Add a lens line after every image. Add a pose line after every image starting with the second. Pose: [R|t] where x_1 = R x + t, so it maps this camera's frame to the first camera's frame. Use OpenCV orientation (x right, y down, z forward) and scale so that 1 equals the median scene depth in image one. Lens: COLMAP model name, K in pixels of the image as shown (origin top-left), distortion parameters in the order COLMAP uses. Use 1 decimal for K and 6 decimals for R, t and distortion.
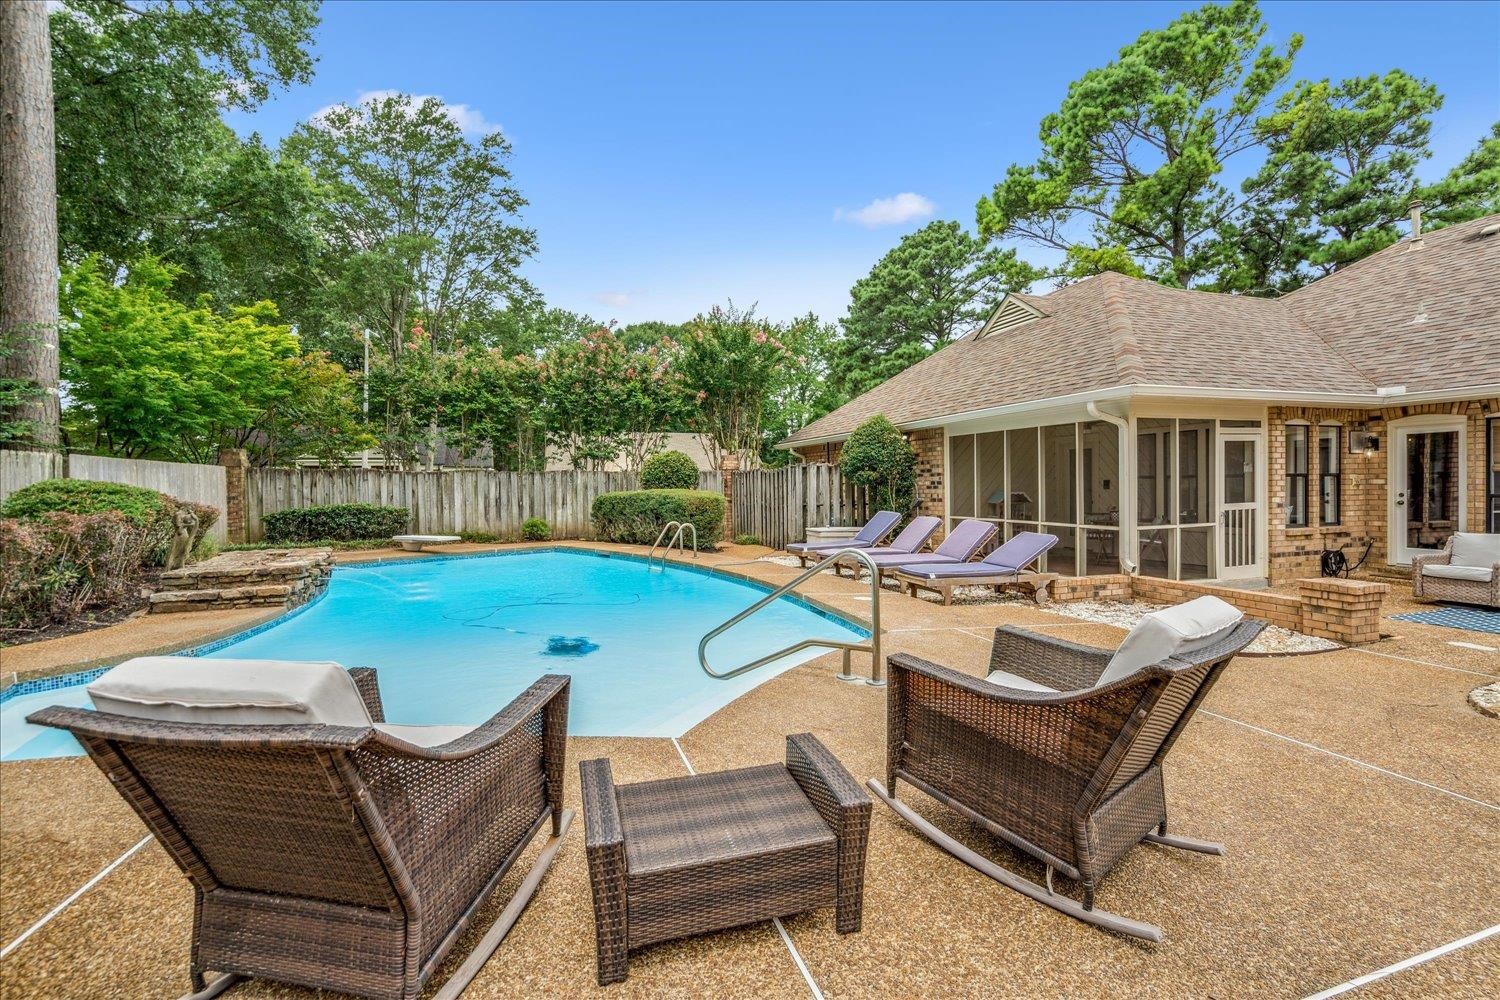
lens RADIAL K [[674.3, 0, 762.0], [0, 674.3, 493.8], [0, 0, 1]] dist [-0.003264, -0.000219]
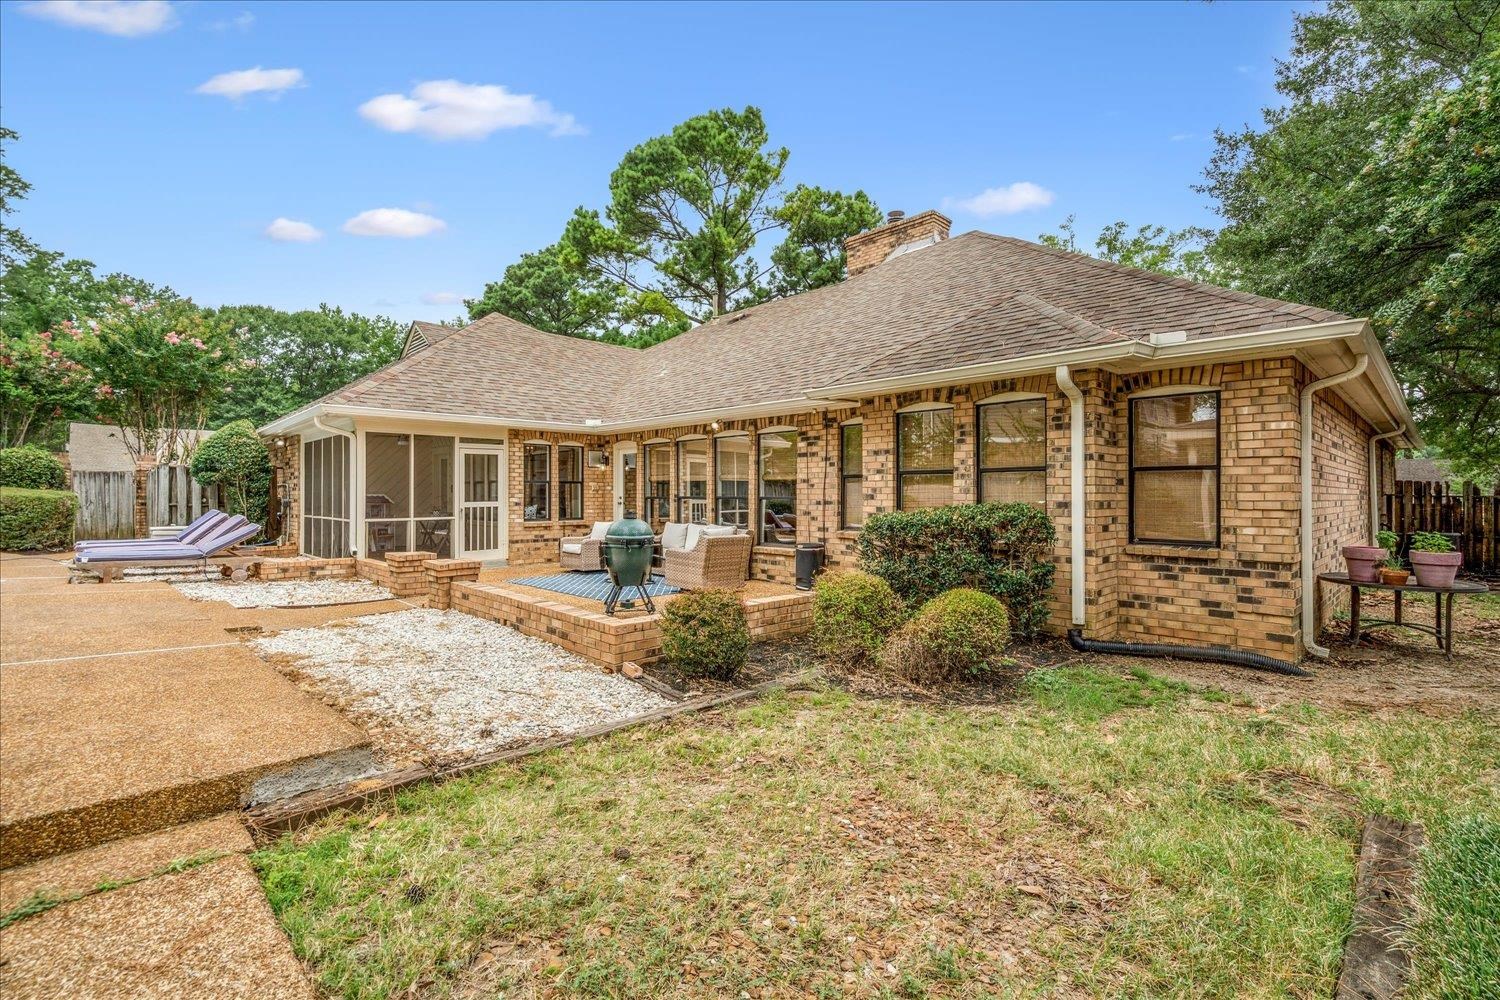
lens RADIAL K [[666.0, 0, 744.5], [0, 666.0, 493.5], [0, 0, 1]] dist [-0.003850, 0.000324]
pose [[0.911601, 0.013818, 0.410843, 0.431101], [-0.005805, 0.999768, -0.020745, 0.014248], [-0.411035, 0.016526, 0.911470, -0.259020]]
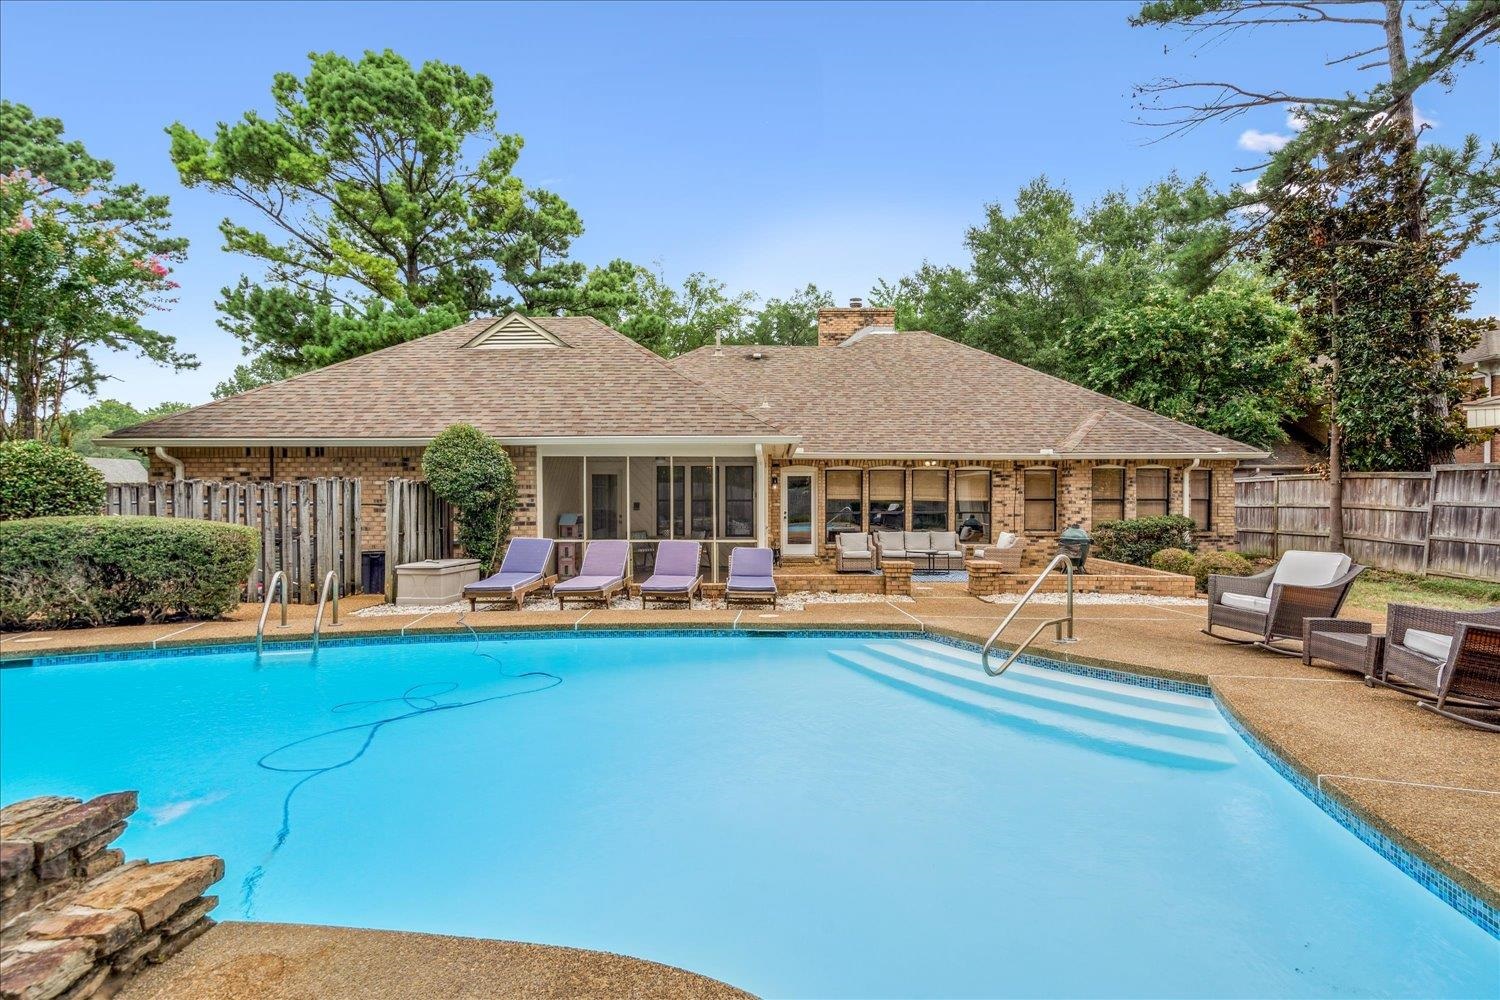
lens RADIAL K [[674.3, 0, 760.5], [0, 674.3, 511.6], [0, 0, 1]] dist [-0.003264, -0.000219]
pose [[0.349708, -0.012992, 0.936769, -0.449846], [0.007353, 0.999911, 0.011123, -0.013087], [-0.936830, 0.002998, 0.349772, 0.330172]]
